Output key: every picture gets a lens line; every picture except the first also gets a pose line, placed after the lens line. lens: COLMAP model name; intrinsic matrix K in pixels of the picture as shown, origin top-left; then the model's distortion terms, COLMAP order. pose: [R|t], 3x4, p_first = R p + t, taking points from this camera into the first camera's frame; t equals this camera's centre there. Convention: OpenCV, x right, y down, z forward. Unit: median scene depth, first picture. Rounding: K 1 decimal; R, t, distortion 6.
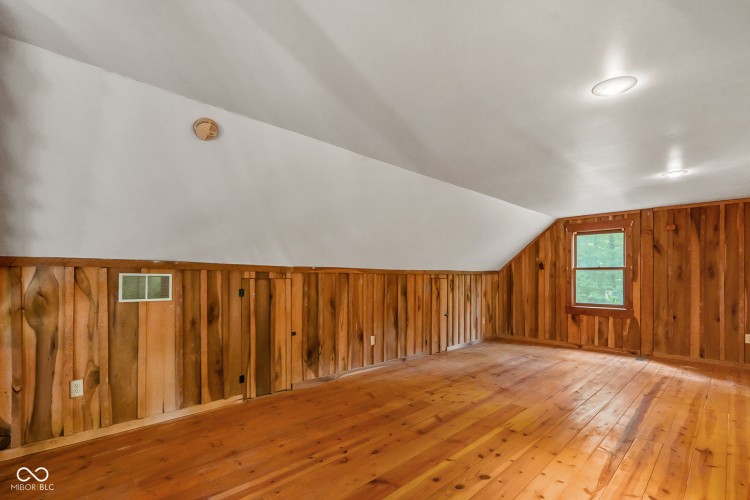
lens RADIAL K [[353.4, 0, 351.7], [0, 353.4, 274.1], [0, 0, 1]] dist [-0.002925, -0.000809]
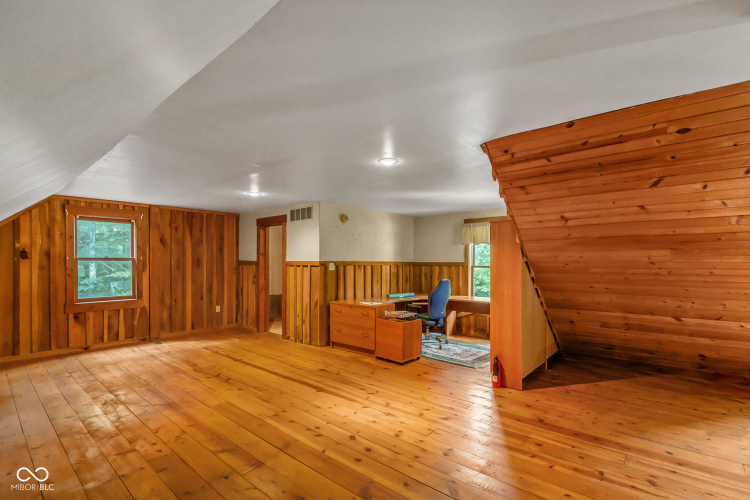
lens RADIAL K [[353.4, 0, 385.9], [0, 353.4, 262.4], [0, 0, 1]] dist [-0.002925, -0.000809]
pose [[-0.133464, -0.003233, 0.991048, -0.340531], [-0.001319, 0.999994, 0.003084, -0.011511], [-0.991053, -0.000895, -0.133468, 0.427072]]
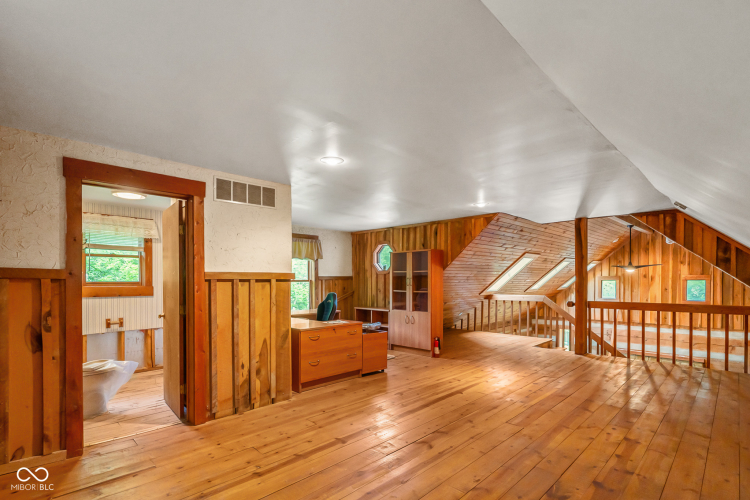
lens RADIAL K [[353.4, 0, 382.9], [0, 353.4, 282.6], [0, 0, 1]] dist [-0.002925, -0.000809]
pose [[-0.998550, 0.003704, -0.053697, 0.535190], [0.003852, 0.999989, -0.002647, 0.009089], [0.053687, -0.002850, -0.998554, 1.179270]]
